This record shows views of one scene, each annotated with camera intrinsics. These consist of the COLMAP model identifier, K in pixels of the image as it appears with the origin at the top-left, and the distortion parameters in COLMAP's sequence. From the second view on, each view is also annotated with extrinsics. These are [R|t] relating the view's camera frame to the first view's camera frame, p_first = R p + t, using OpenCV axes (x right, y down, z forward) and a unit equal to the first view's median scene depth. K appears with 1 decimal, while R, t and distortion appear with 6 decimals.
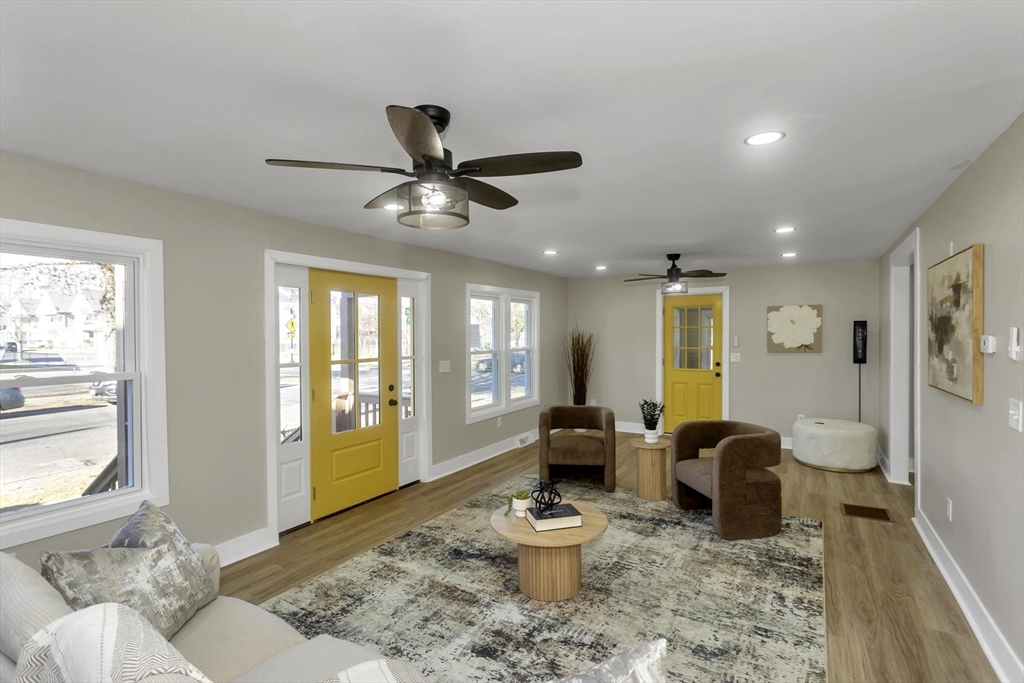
lens RADIAL K [[480.6, 0, 526.2], [0, 480.6, 338.8], [0, 0, 1]] dist [0.002005, 0.000397]
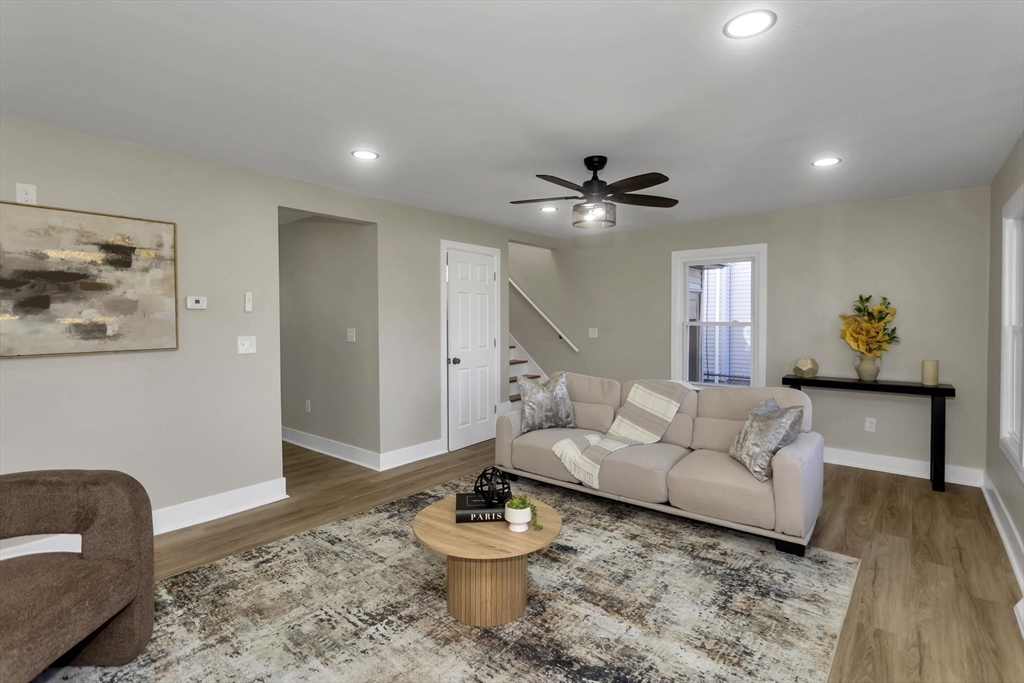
lens RADIAL K [[482.7, 0, 513.4], [0, 482.7, 318.7], [0, 0, 1]] dist [0.001827, 0.001282]
pose [[-0.986049, 0.006020, 0.166344, -0.134842], [0.008391, 0.999873, 0.013551, 0.036208], [-0.166241, 0.014758, -0.985975, 1.856502]]
